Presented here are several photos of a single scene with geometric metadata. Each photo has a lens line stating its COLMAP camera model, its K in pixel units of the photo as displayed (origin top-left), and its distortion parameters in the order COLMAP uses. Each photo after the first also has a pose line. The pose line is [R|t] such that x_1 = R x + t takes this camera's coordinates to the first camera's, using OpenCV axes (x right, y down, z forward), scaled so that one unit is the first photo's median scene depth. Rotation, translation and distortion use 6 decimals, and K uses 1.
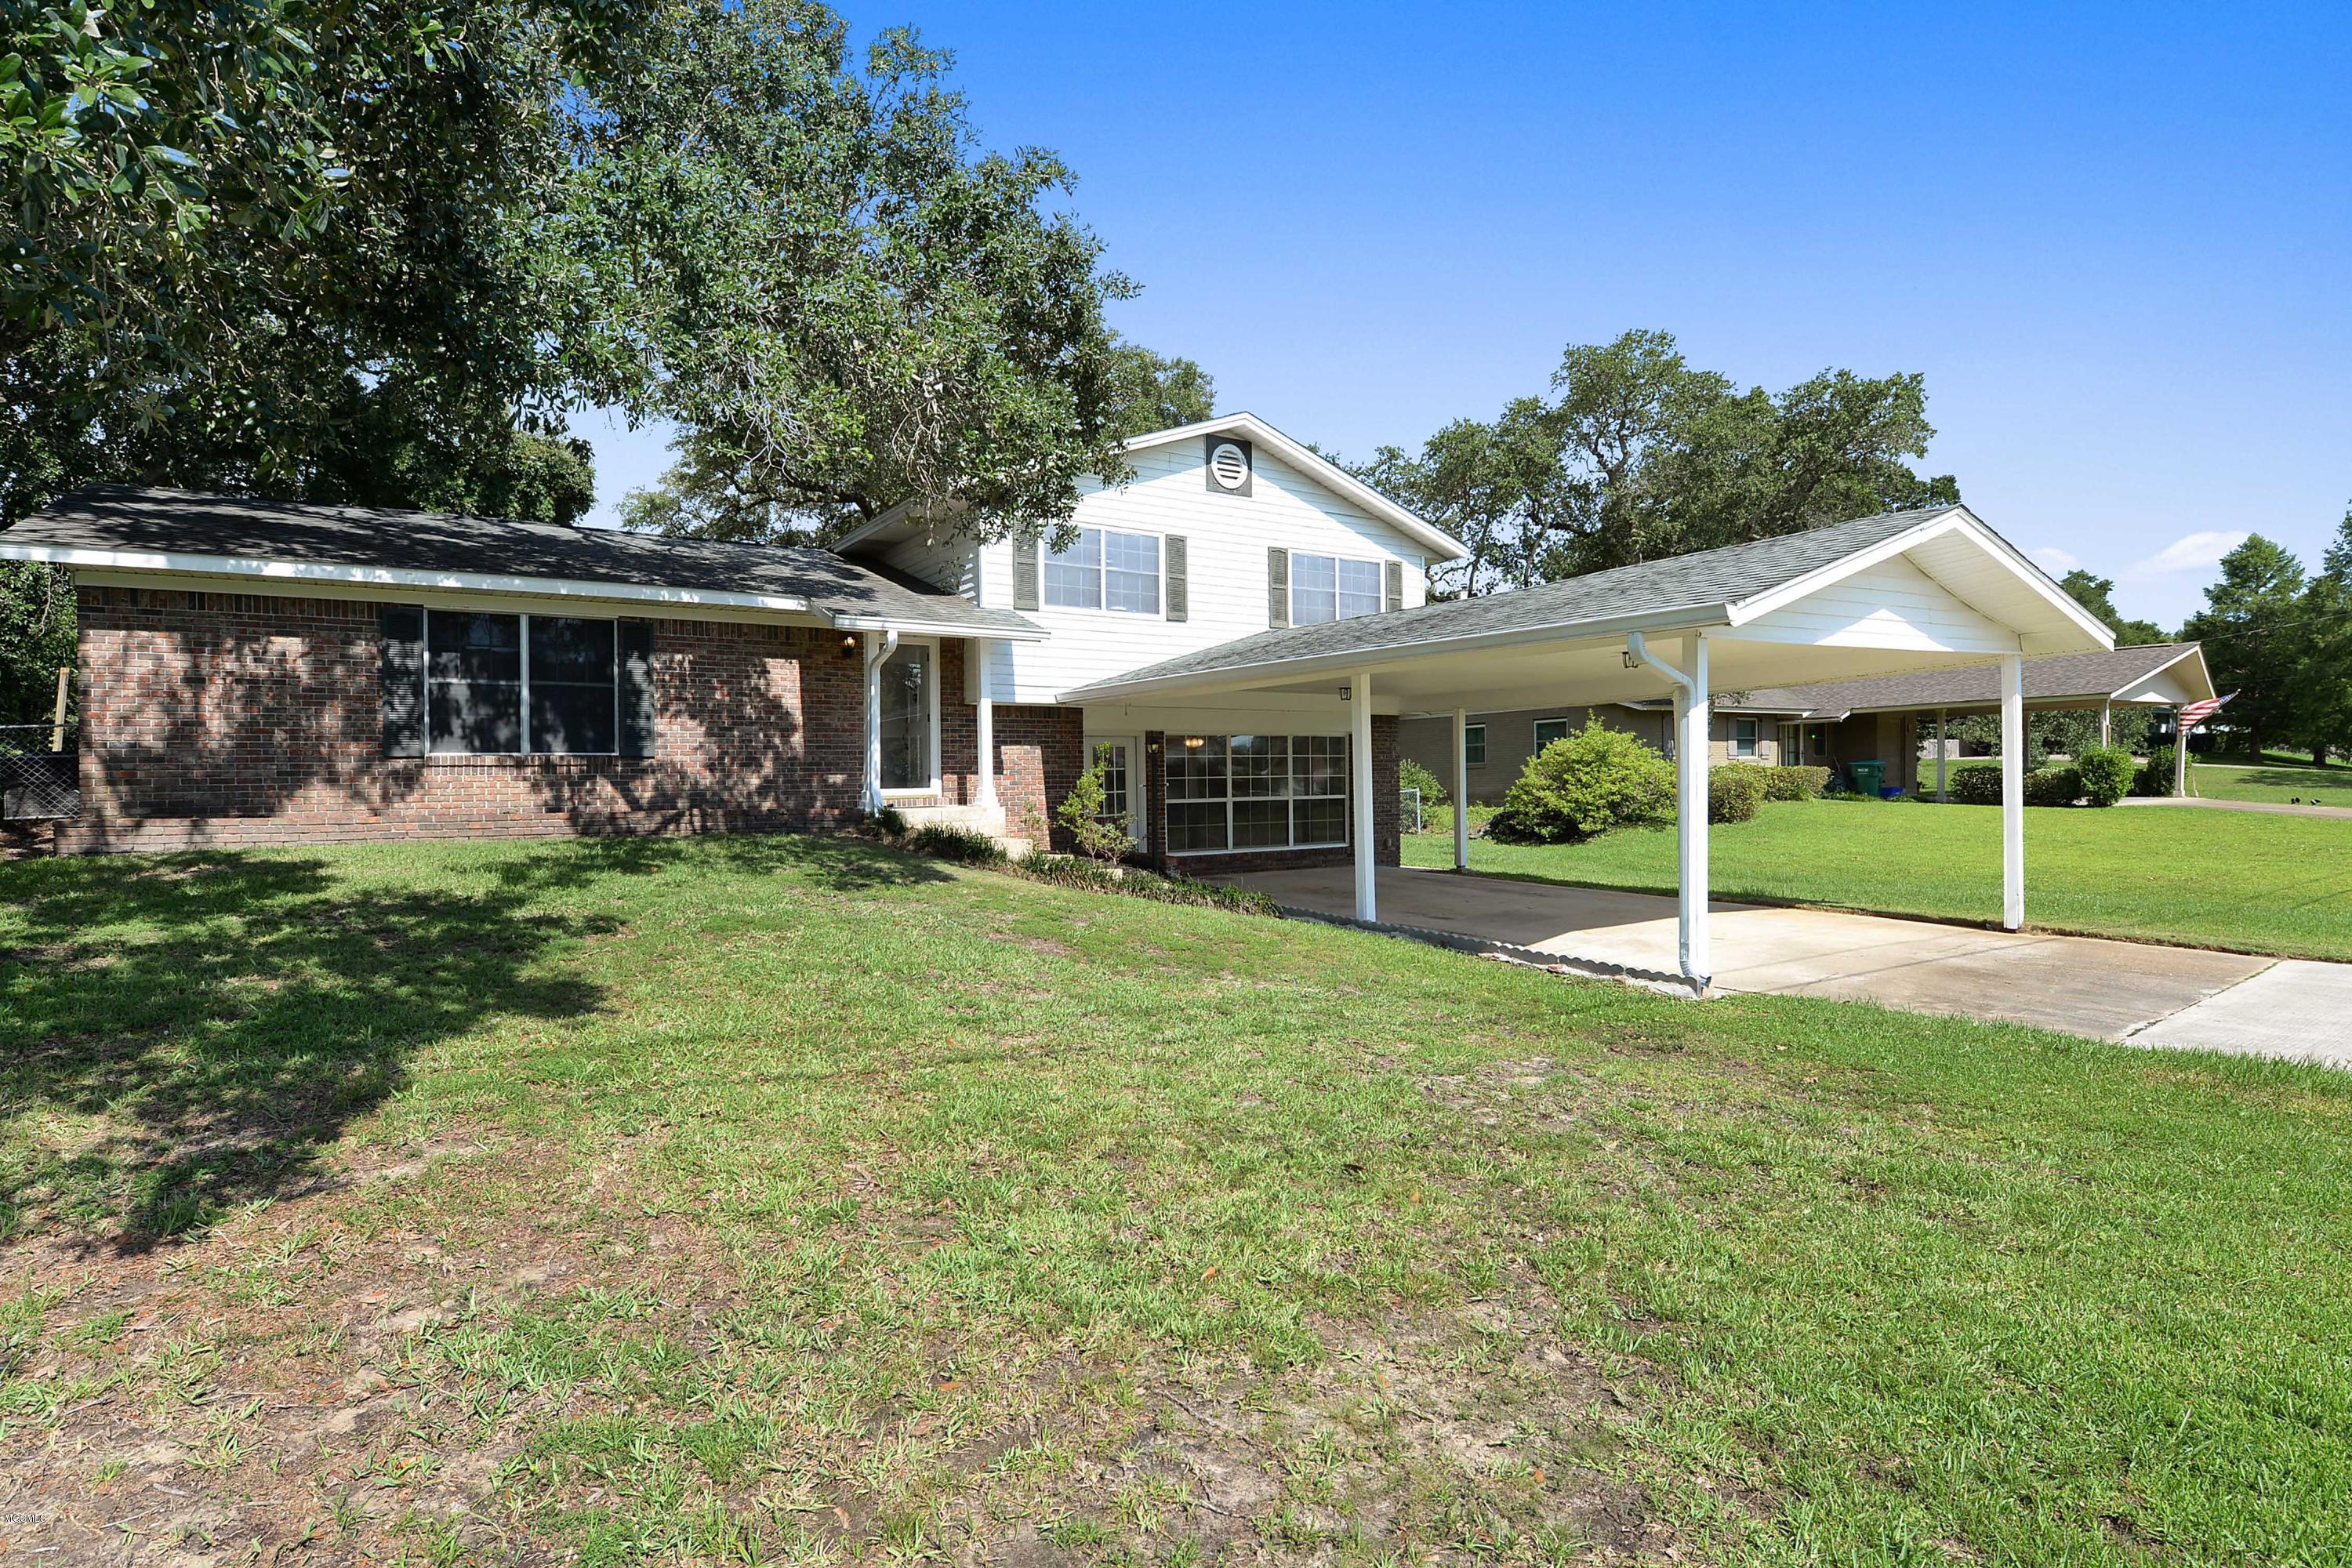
lens RADIAL K [[1169.7, 0, 1176.0], [0, 1169.7, 784.0], [0, 0, 1]] dist [-0.000039, 0.000188]
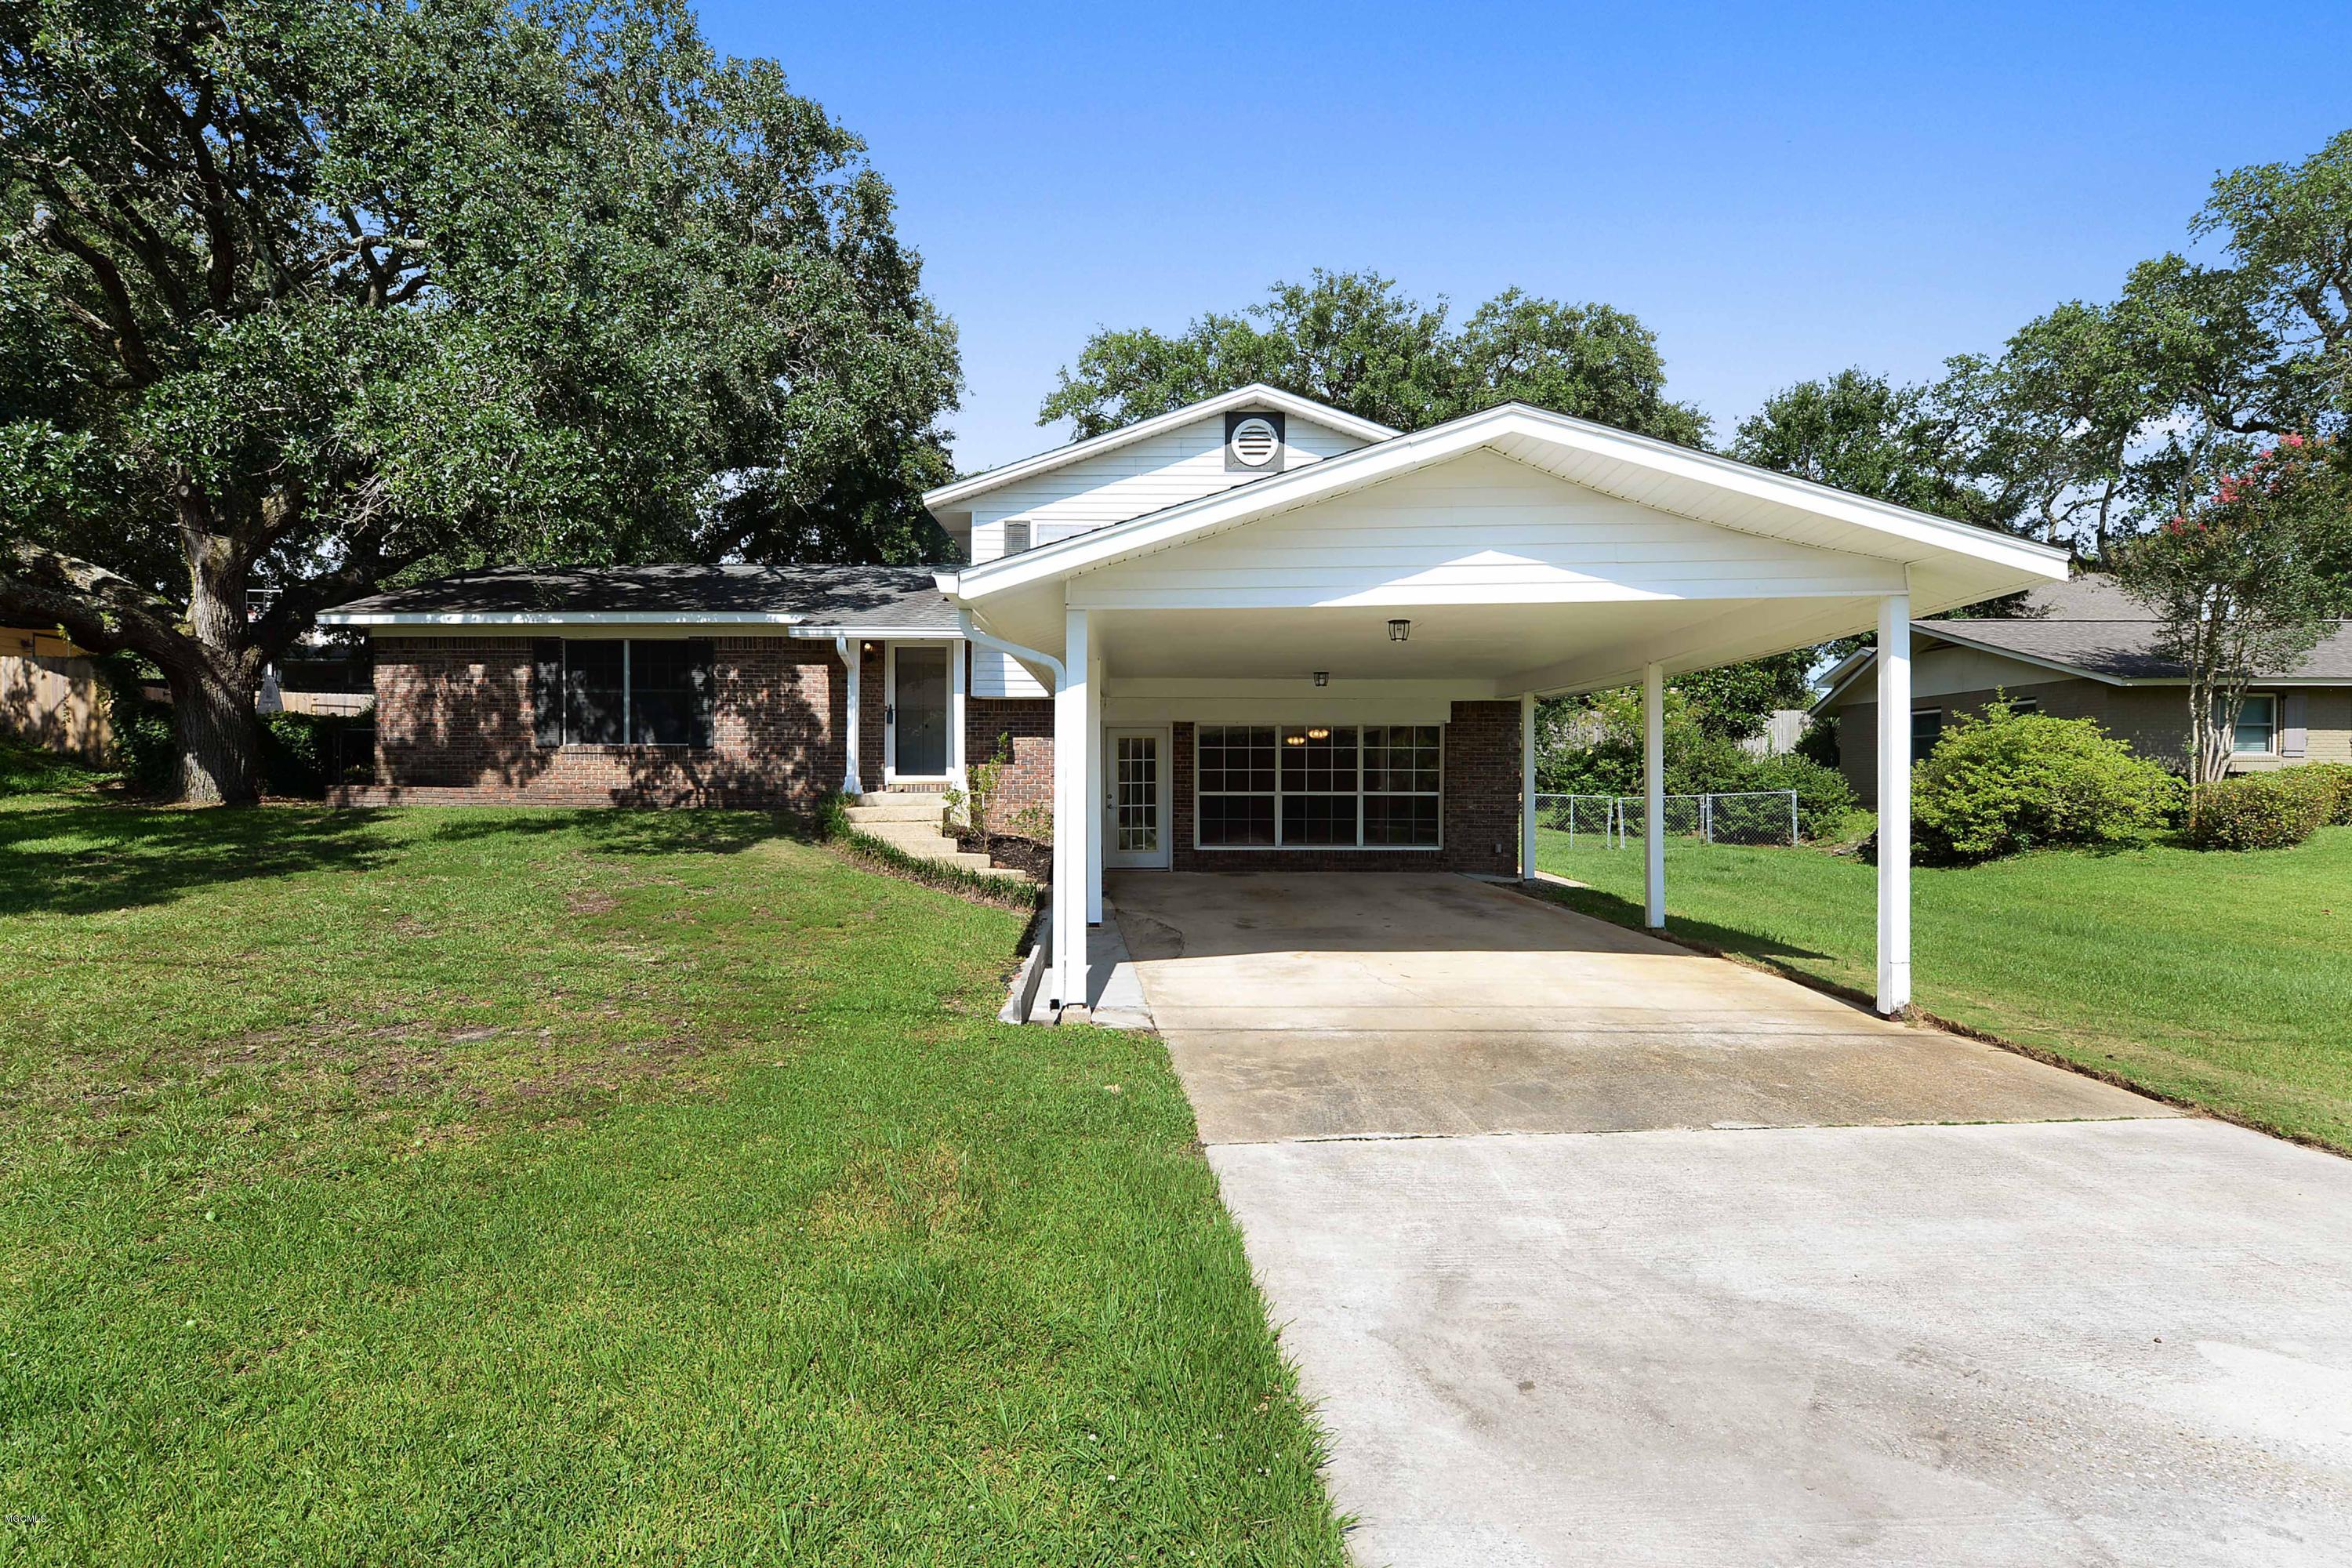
lens RADIAL K [[1177.9, 0, 1176.0], [0, 1177.9, 784.0], [0, 0, 1]] dist [-0.013801, 0.000485]
pose [[0.839064, 0.019459, -0.543685, 0.630042], [-0.015695, 0.999810, 0.011563, -0.005980], [0.543807, -0.001169, 0.839210, 0.202658]]
